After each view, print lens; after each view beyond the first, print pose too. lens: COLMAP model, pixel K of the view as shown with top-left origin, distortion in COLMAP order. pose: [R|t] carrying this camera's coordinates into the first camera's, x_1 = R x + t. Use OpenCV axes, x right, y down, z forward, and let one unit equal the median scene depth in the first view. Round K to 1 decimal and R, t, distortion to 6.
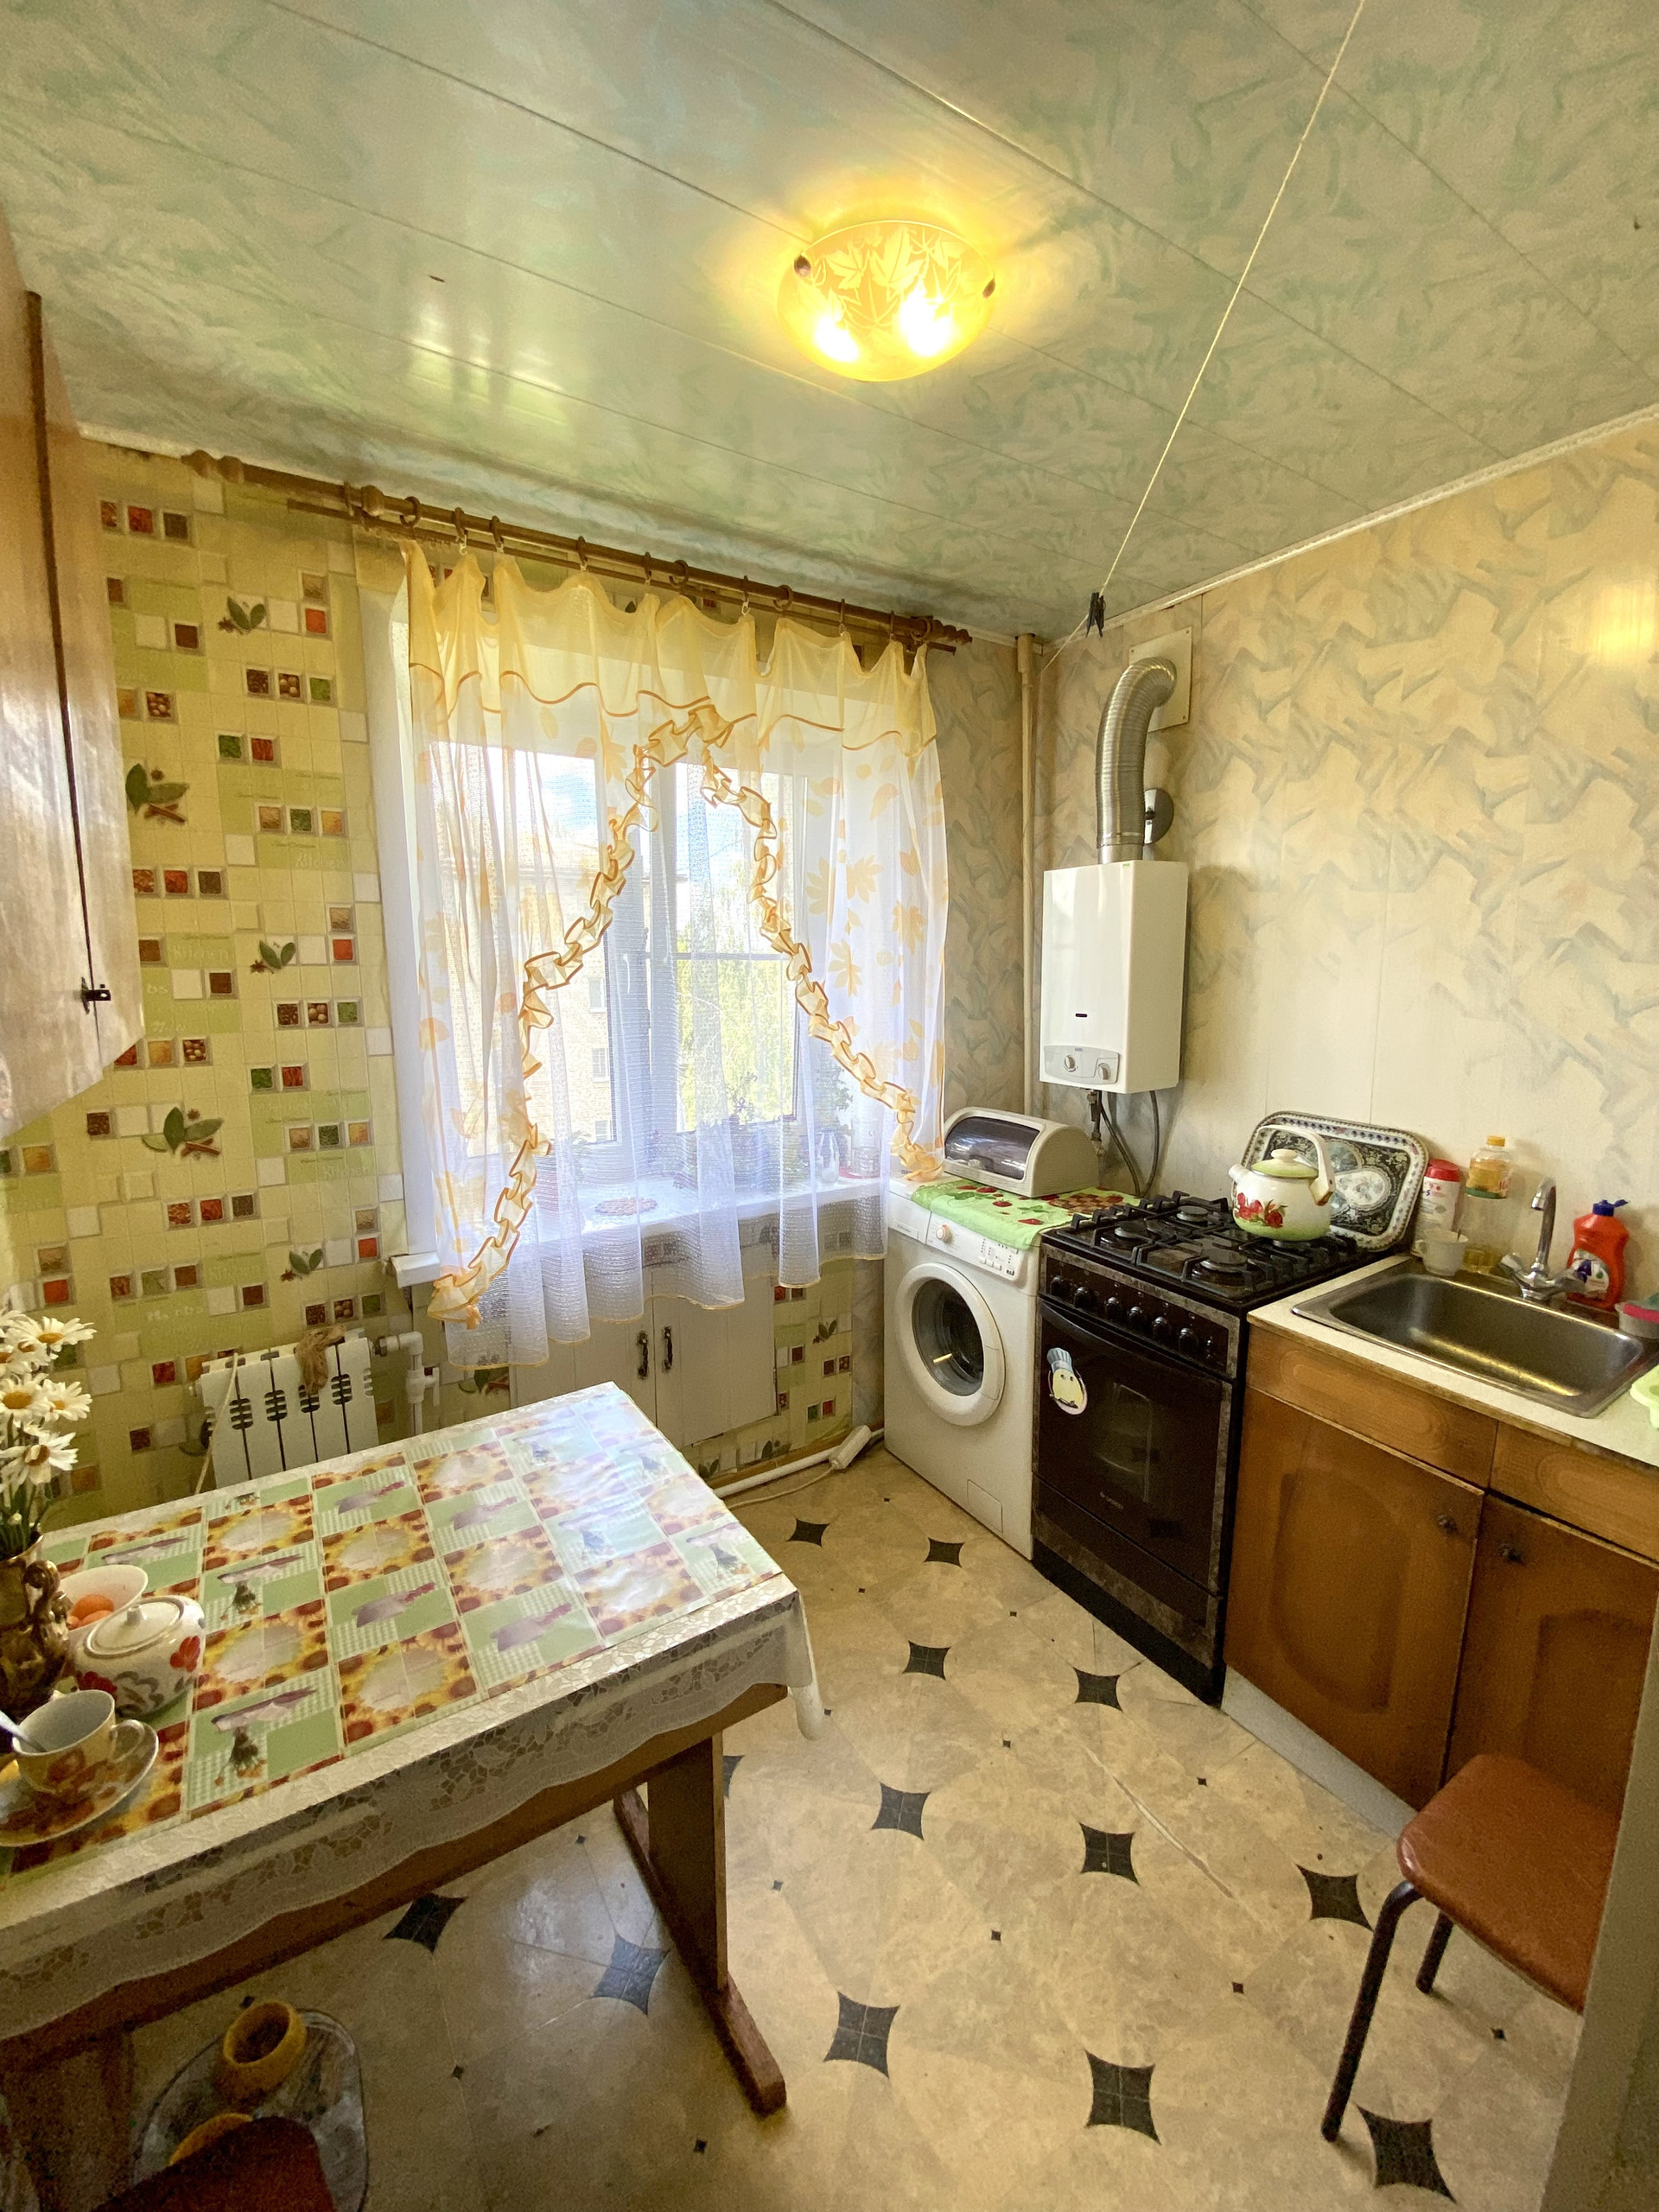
lens RADIAL K [[926.8, 0, 829.4], [0, 926.8, 1104.4], [0, 0, 1]] dist [0.004299, 0.000068]
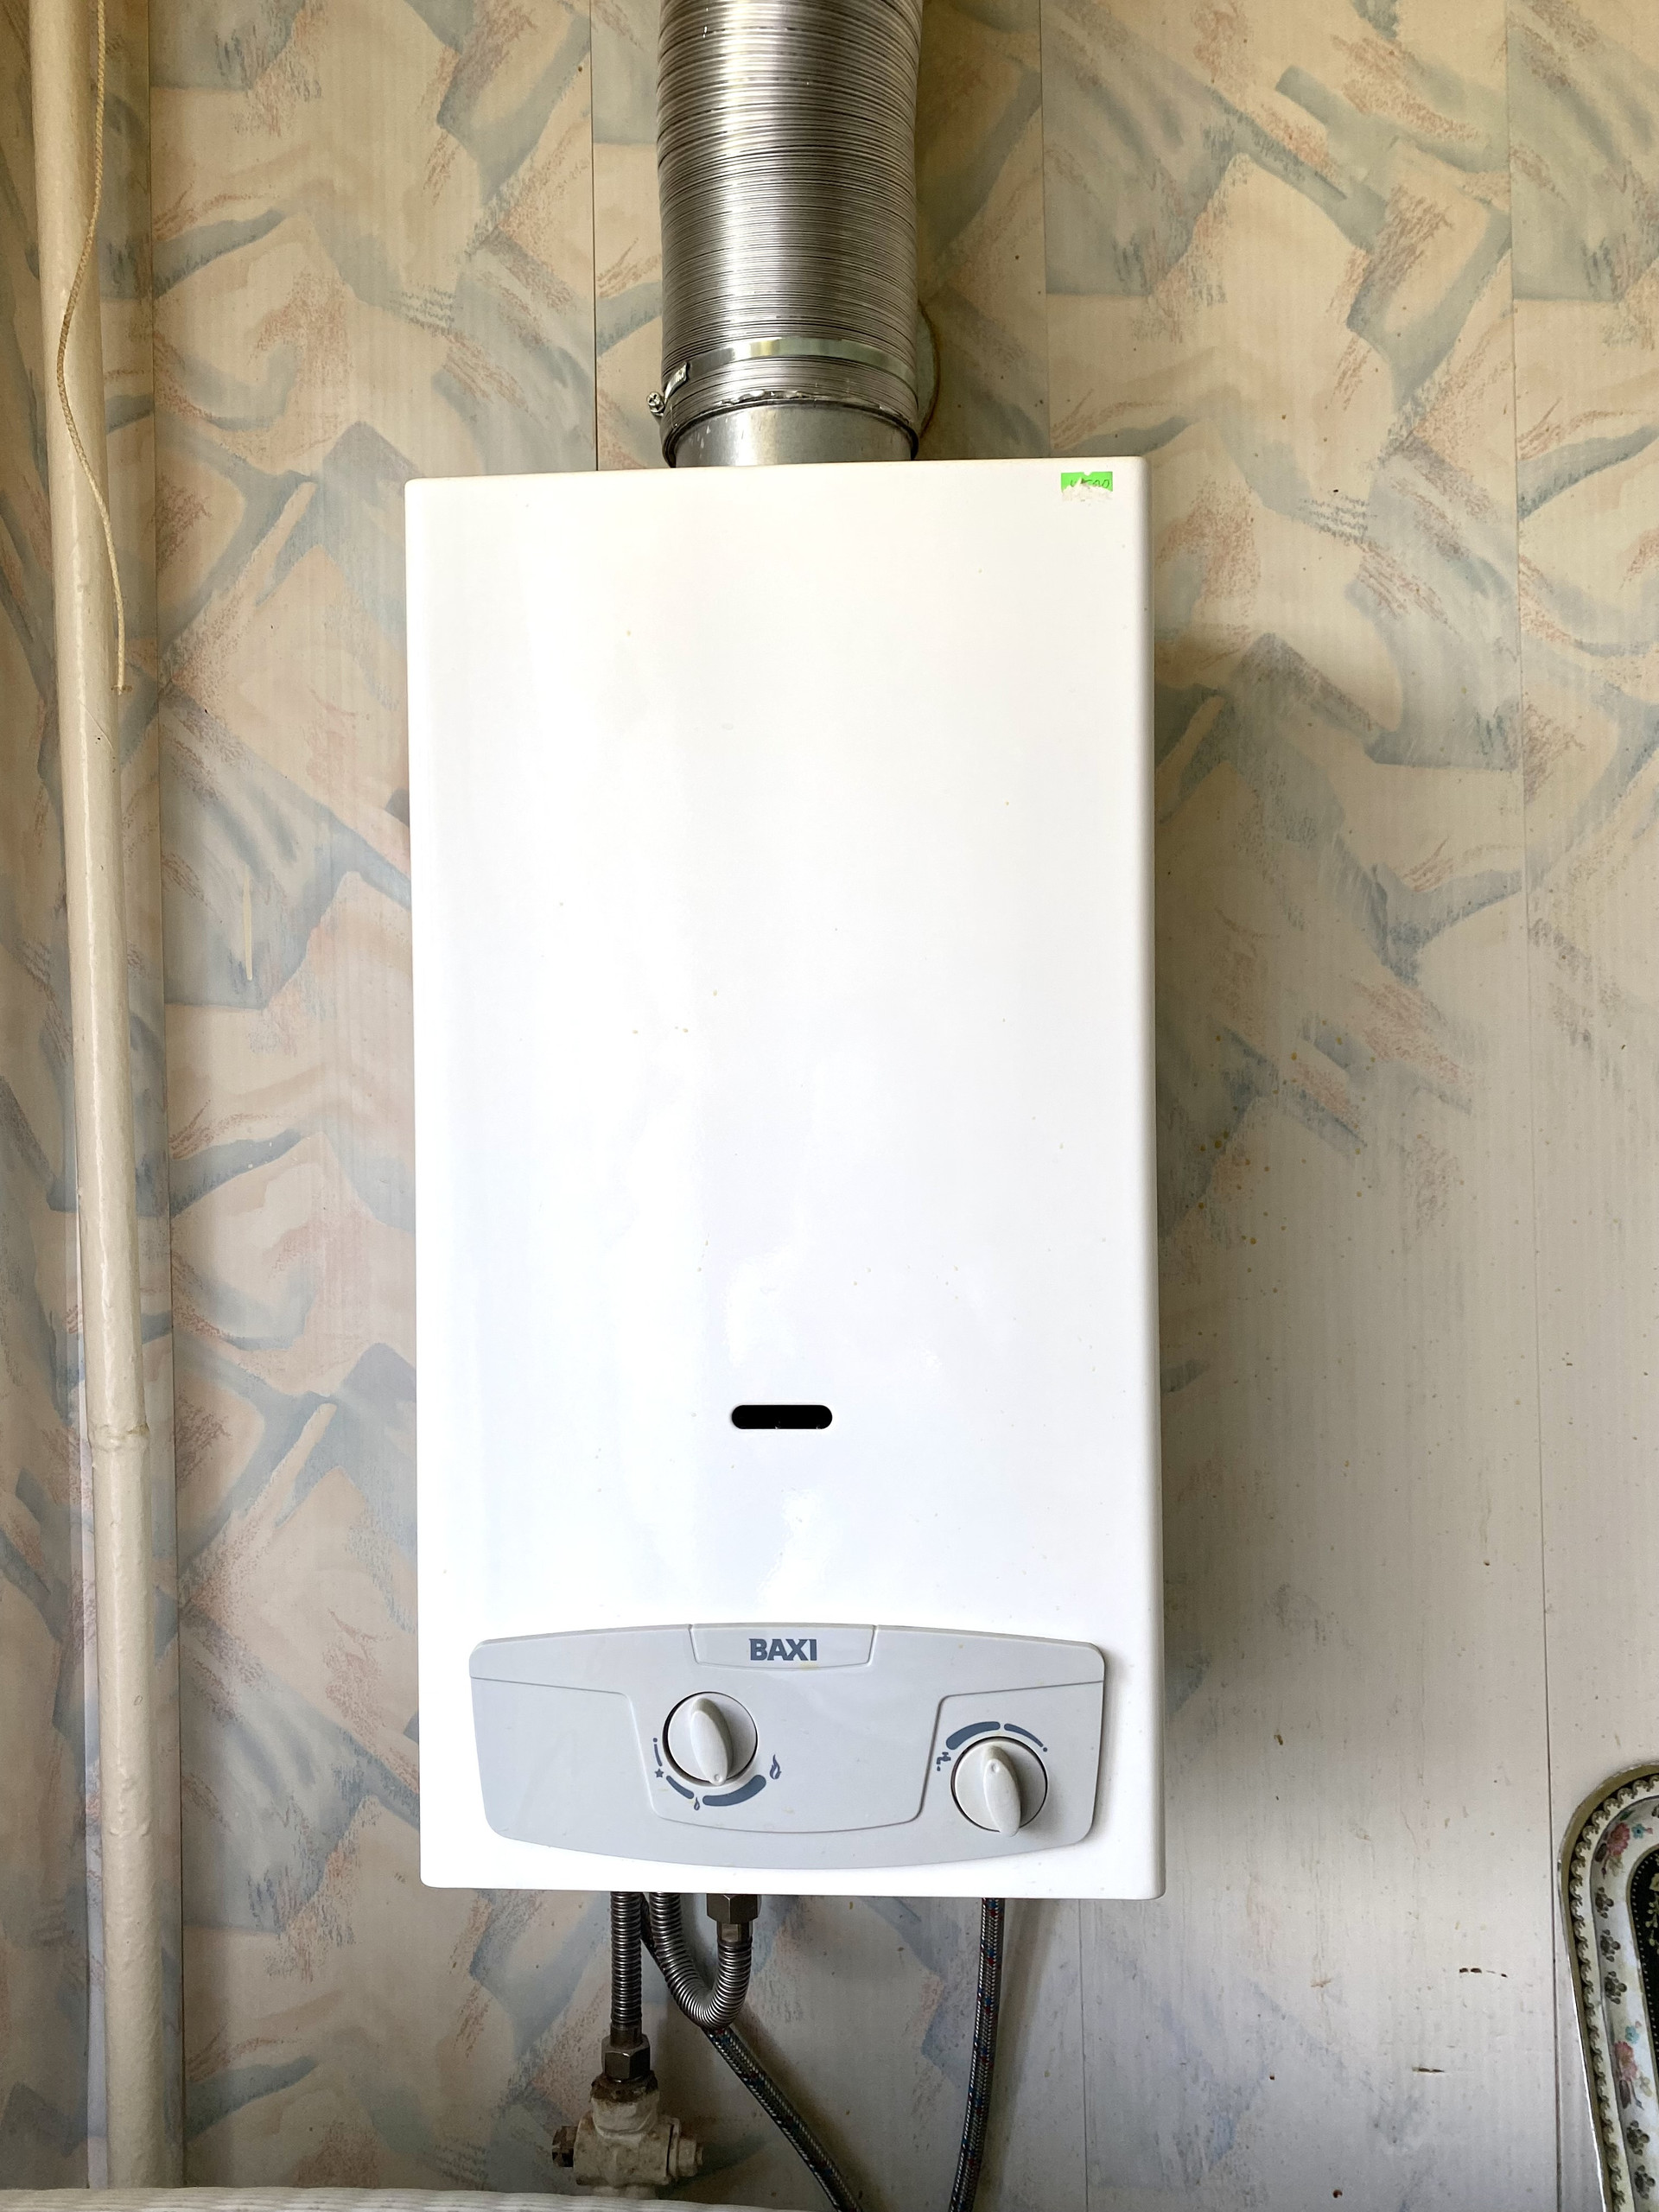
lens RADIAL K [[1666.0, 0, 830.6], [0, 1666.0, 1110.4], [0, 0, 1]] dist [0.007291, 0.001793]
pose [[0.536292, -0.011176, 0.843959, 0.047380], [0.138567, 0.987511, -0.074975, -0.136073], [-0.832580, 0.157154, 0.531143, 0.906660]]
